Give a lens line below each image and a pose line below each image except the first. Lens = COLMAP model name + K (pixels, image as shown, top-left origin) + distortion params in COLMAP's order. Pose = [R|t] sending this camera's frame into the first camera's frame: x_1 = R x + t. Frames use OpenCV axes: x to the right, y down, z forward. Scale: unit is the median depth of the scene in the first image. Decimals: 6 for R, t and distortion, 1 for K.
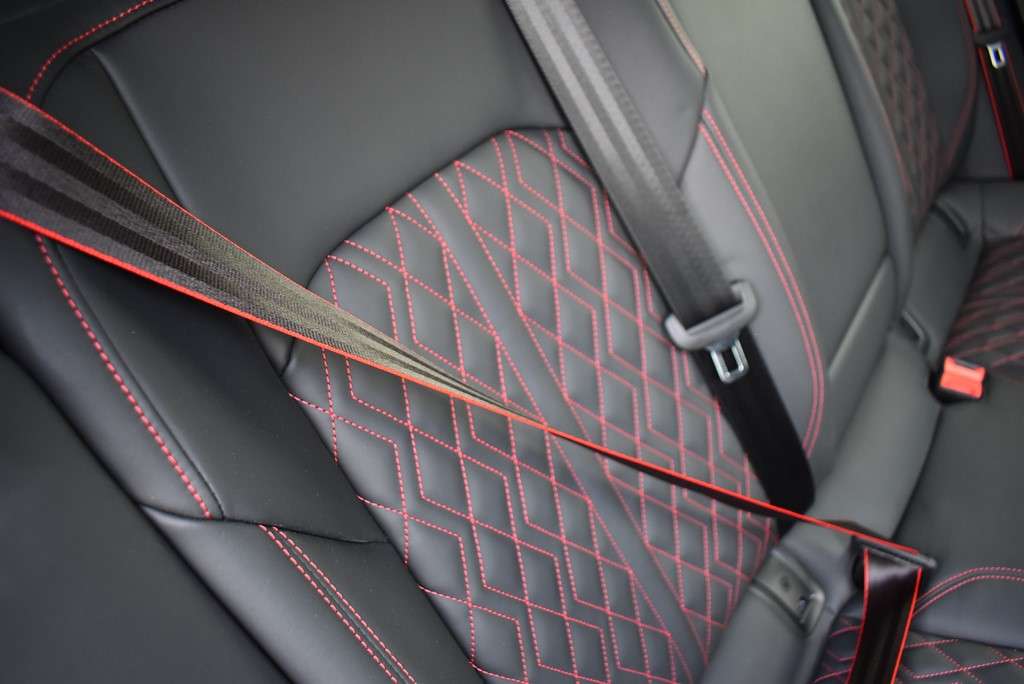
lens RADIAL K [[796.0, 0, 512.6], [0, 796.0, 349.5], [0, 0, 1]] dist [-0.088260, 0.004926]
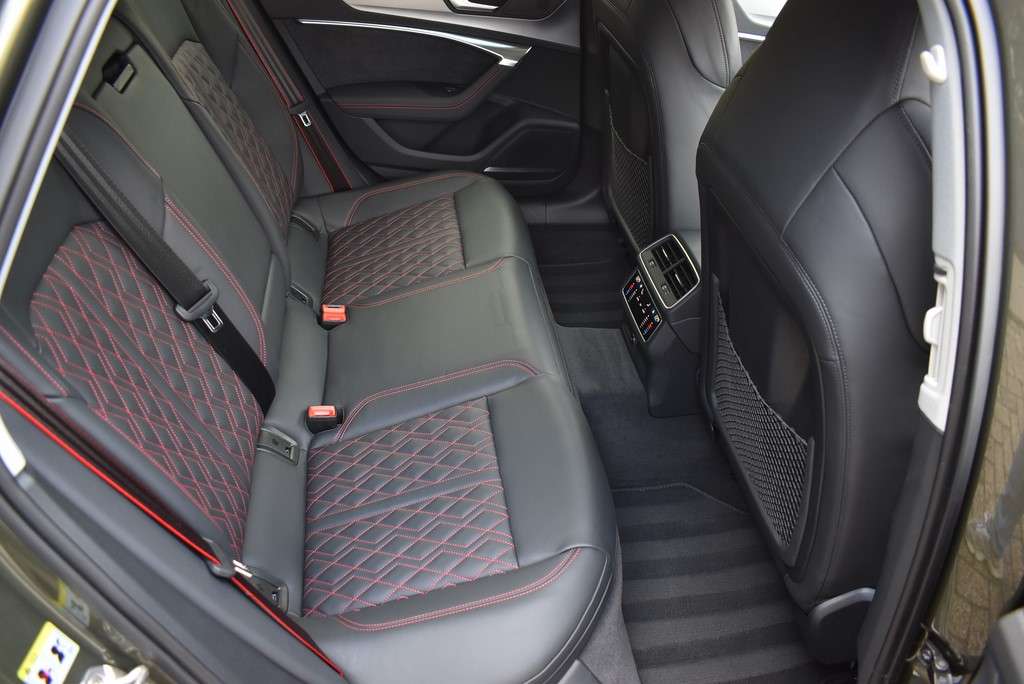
lens RADIAL K [[796.0, 0, 514.5], [0, 796.0, 341.3], [0, 0, 1]] dist [-0.088260, 0.004926]
pose [[0.718517, -0.251630, 0.648394, -0.368219], [0.274454, 0.959185, 0.068107, 0.108606], [-0.639068, 0.129018, 0.758252, -0.746032]]
